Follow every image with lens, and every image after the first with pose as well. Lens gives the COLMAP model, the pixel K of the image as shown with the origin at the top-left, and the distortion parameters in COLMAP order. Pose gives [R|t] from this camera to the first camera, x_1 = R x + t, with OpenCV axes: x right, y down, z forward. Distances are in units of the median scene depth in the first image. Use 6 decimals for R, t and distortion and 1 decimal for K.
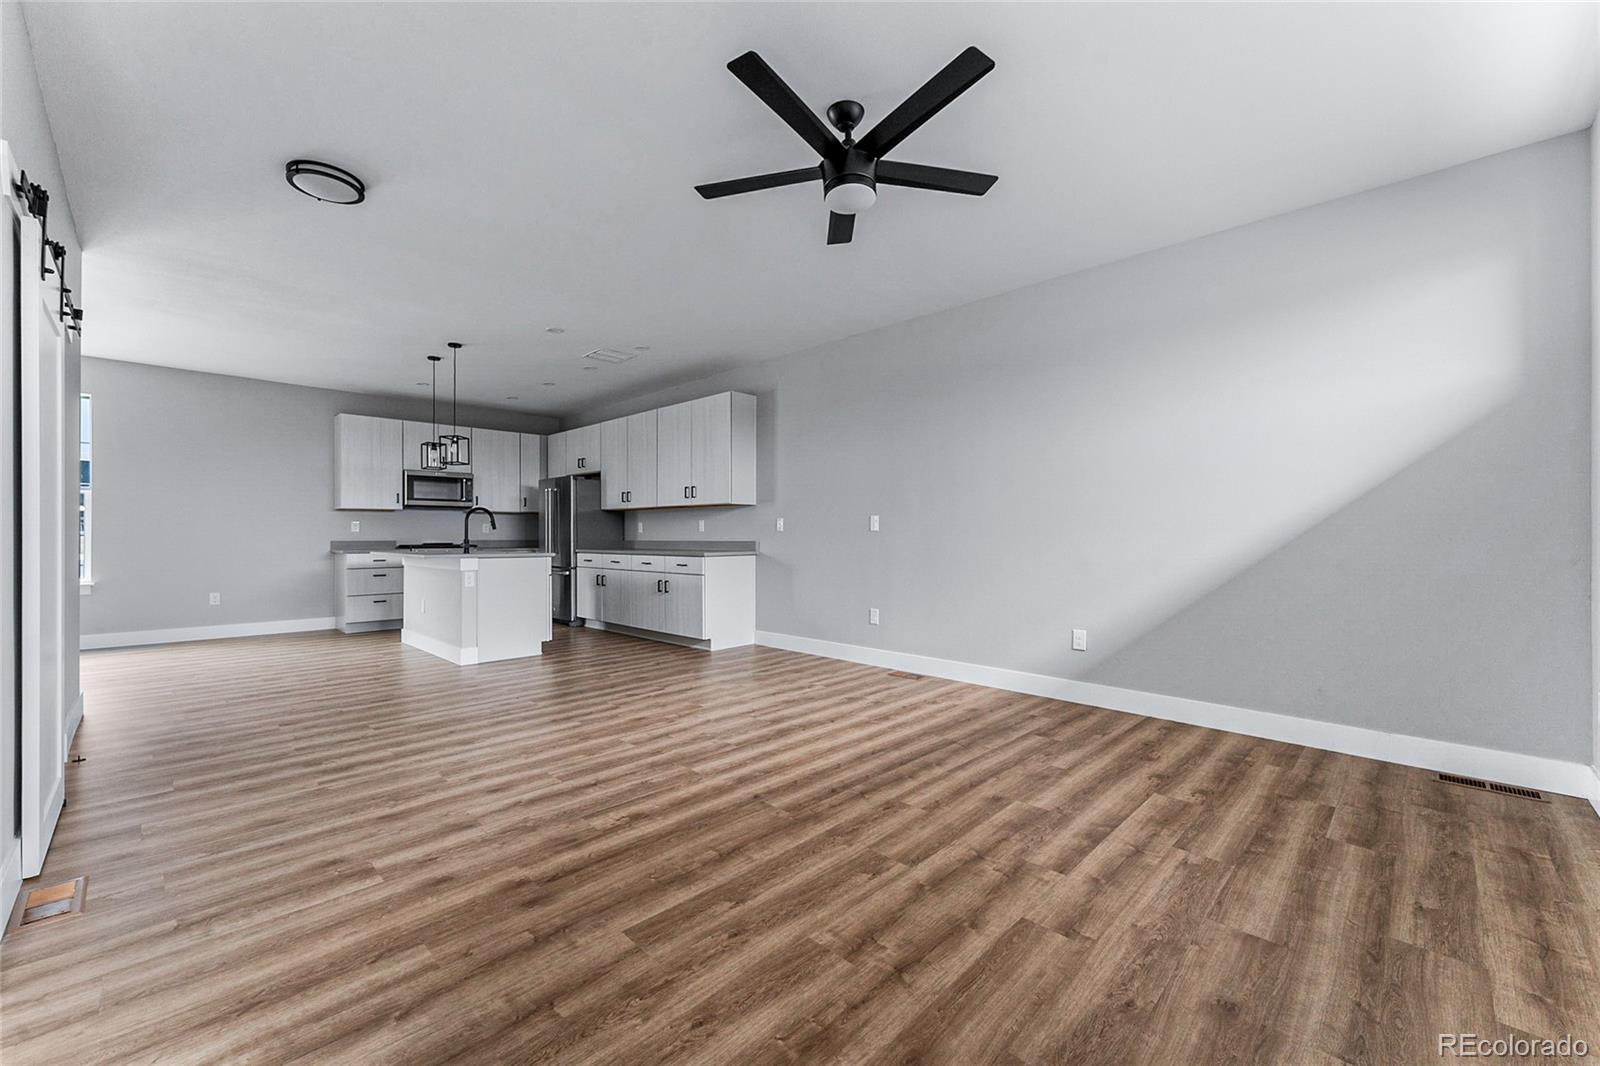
lens RADIAL K [[641.2, 0, 793.2], [0, 641.2, 534.6], [0, 0, 1]] dist [0.000534, -0.000295]
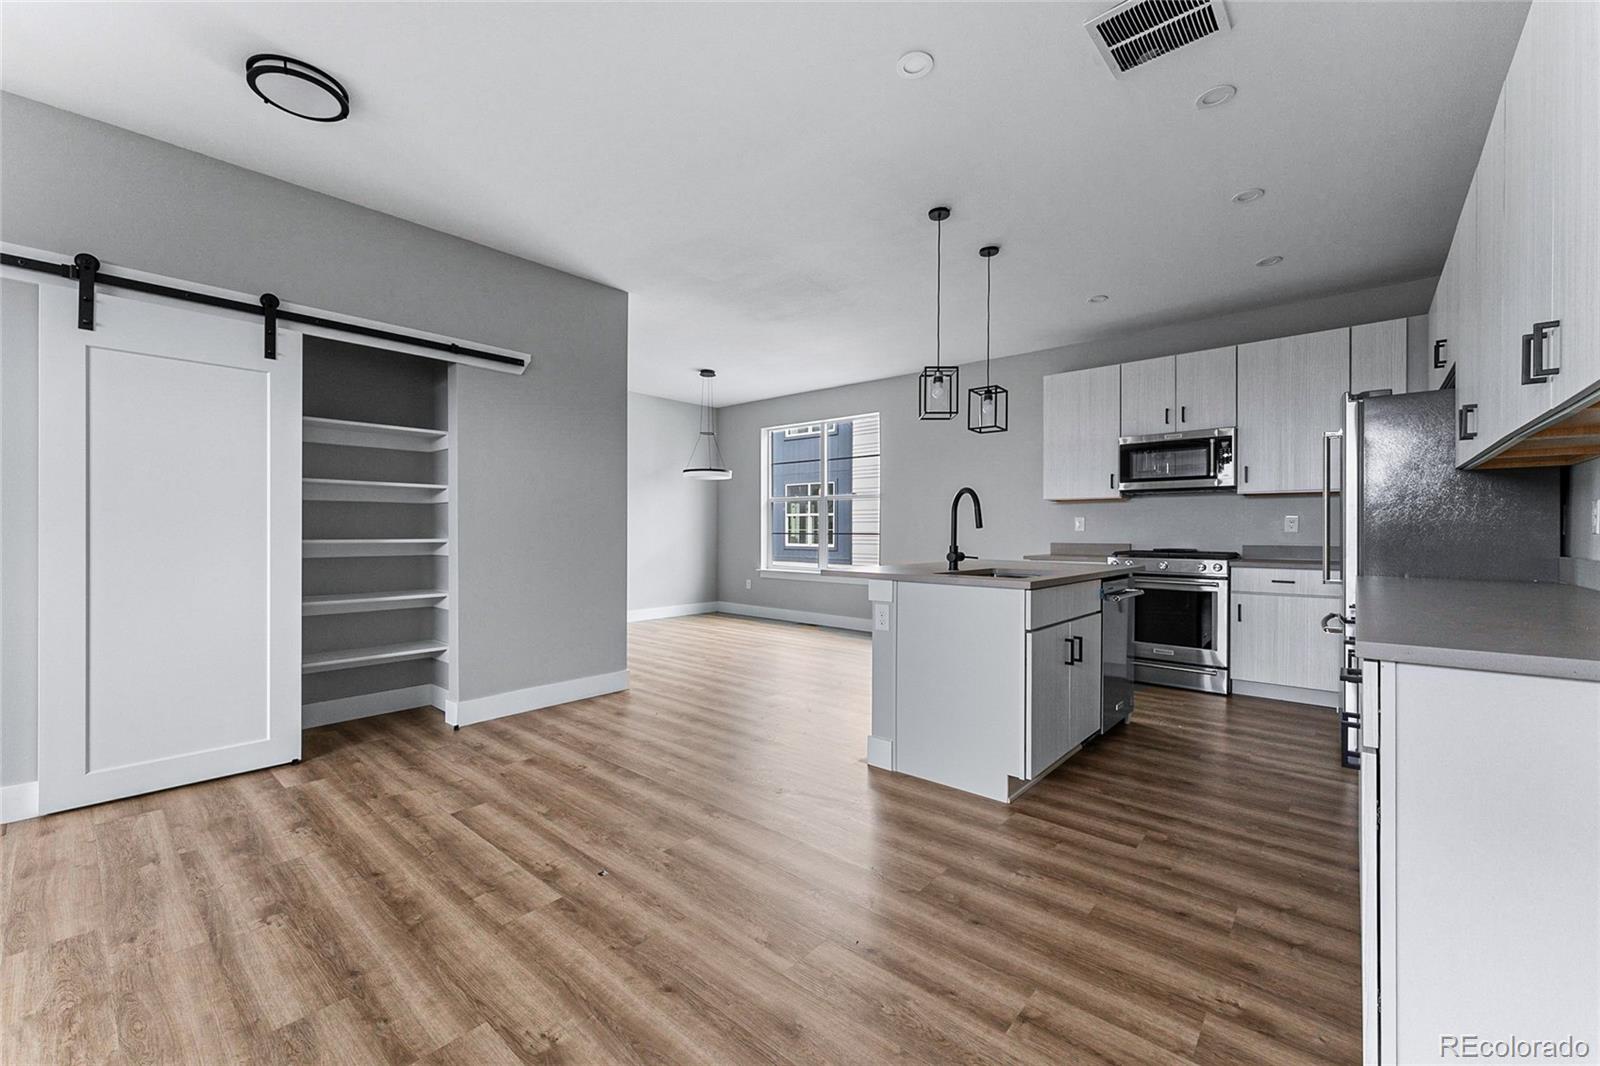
lens RADIAL K [[641.2, 0, 797.7], [0, 641.2, 532.6], [0, 0, 1]] dist [0.000534, -0.000295]
pose [[0.065607, 0.002913, -0.997841, 0.069666], [-0.001378, 0.999995, 0.002829, -0.008186], [0.997845, 0.001190, 0.065611, 1.159820]]
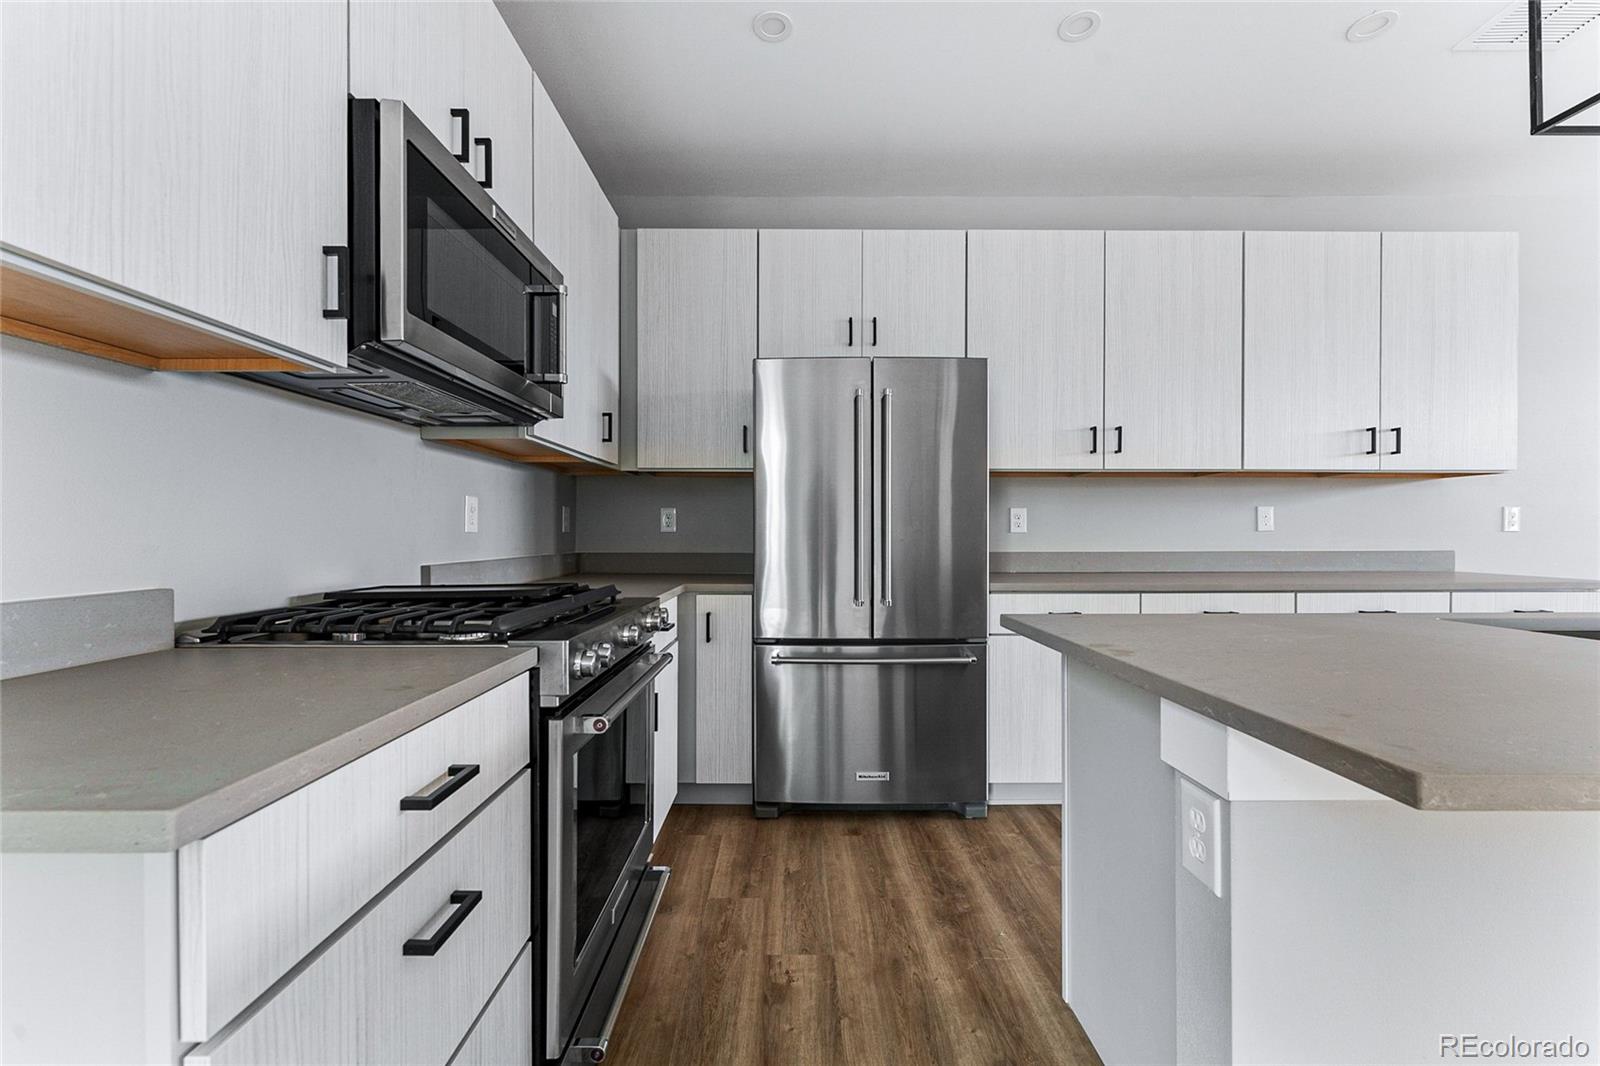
lens RADIAL K [[641.2, 0, 796.1], [0, 641.2, 535.9], [0, 0, 1]] dist [0.000534, -0.000295]
pose [[0.709263, -0.003722, 0.704934, -1.196879], [-0.000681, 0.999982, 0.005965, -0.006134], [-0.704944, -0.004711, 0.709248, 1.546536]]
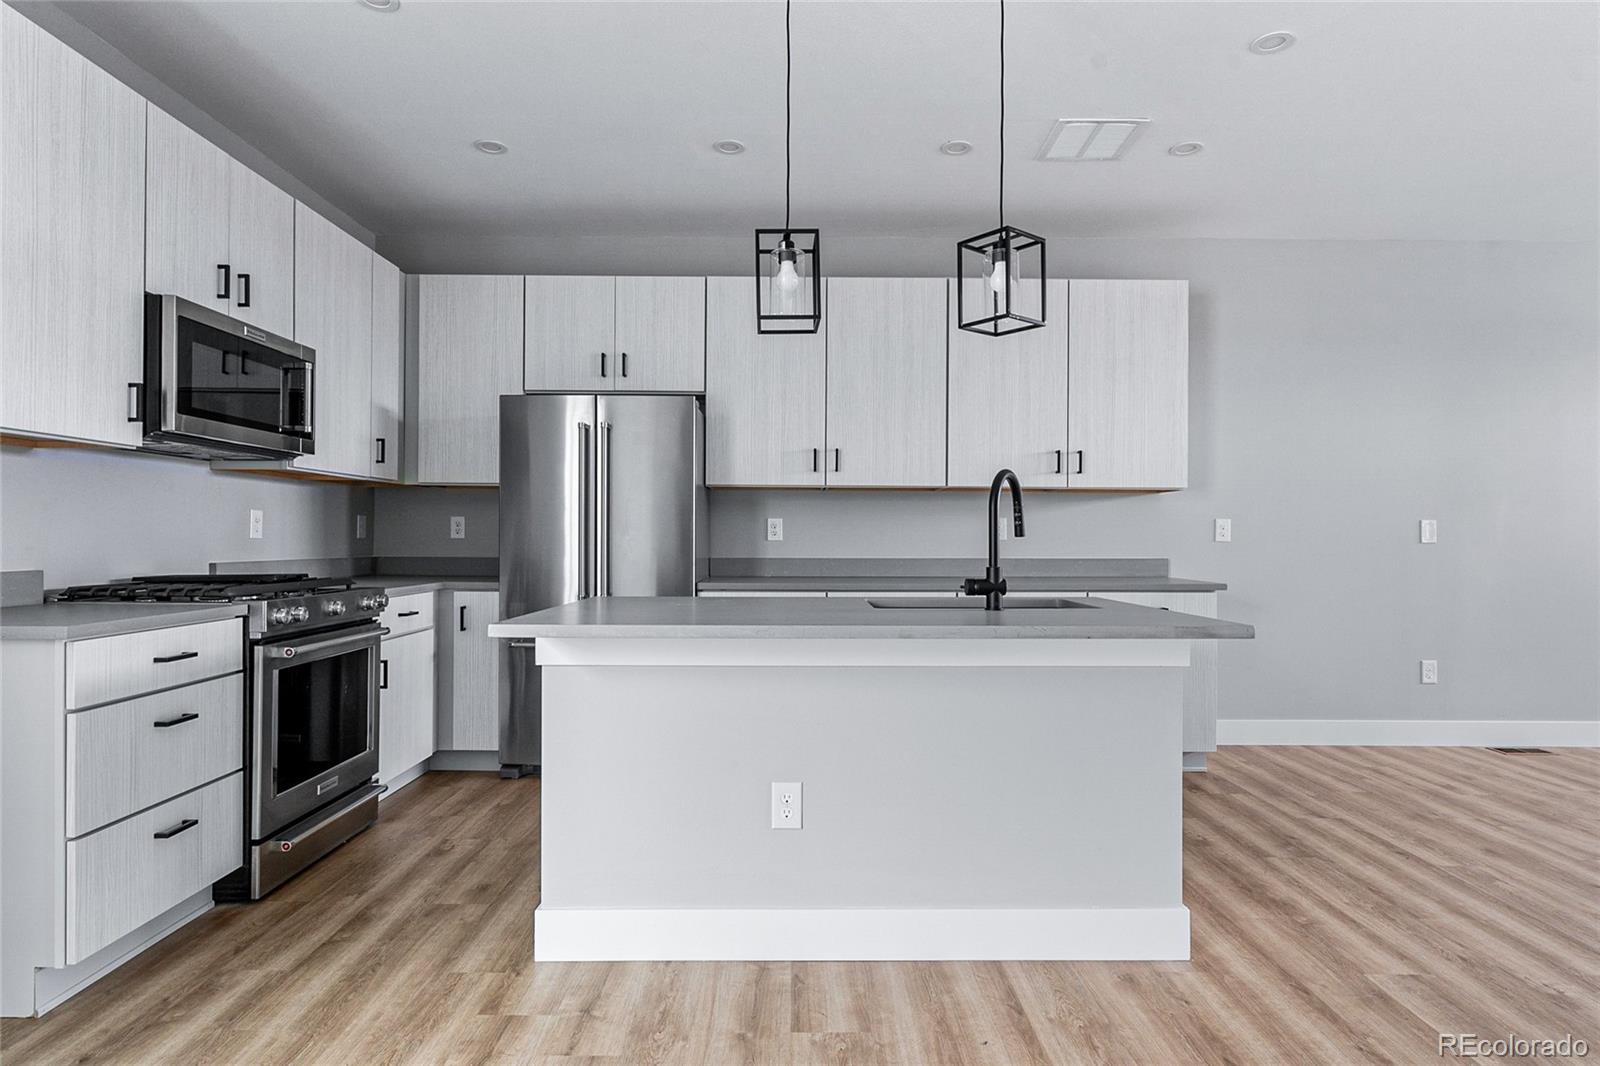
lens RADIAL K [[849.5, 0, 791.2], [0, 849.5, 537.7], [0, 0, 1]] dist [-0.004166, 0.000117]
pose [[0.711804, 0.004021, 0.702367, -1.239430], [-0.005766, 0.999983, 0.000119, -0.009608], [-0.702354, -0.004135, 0.711815, 1.082458]]
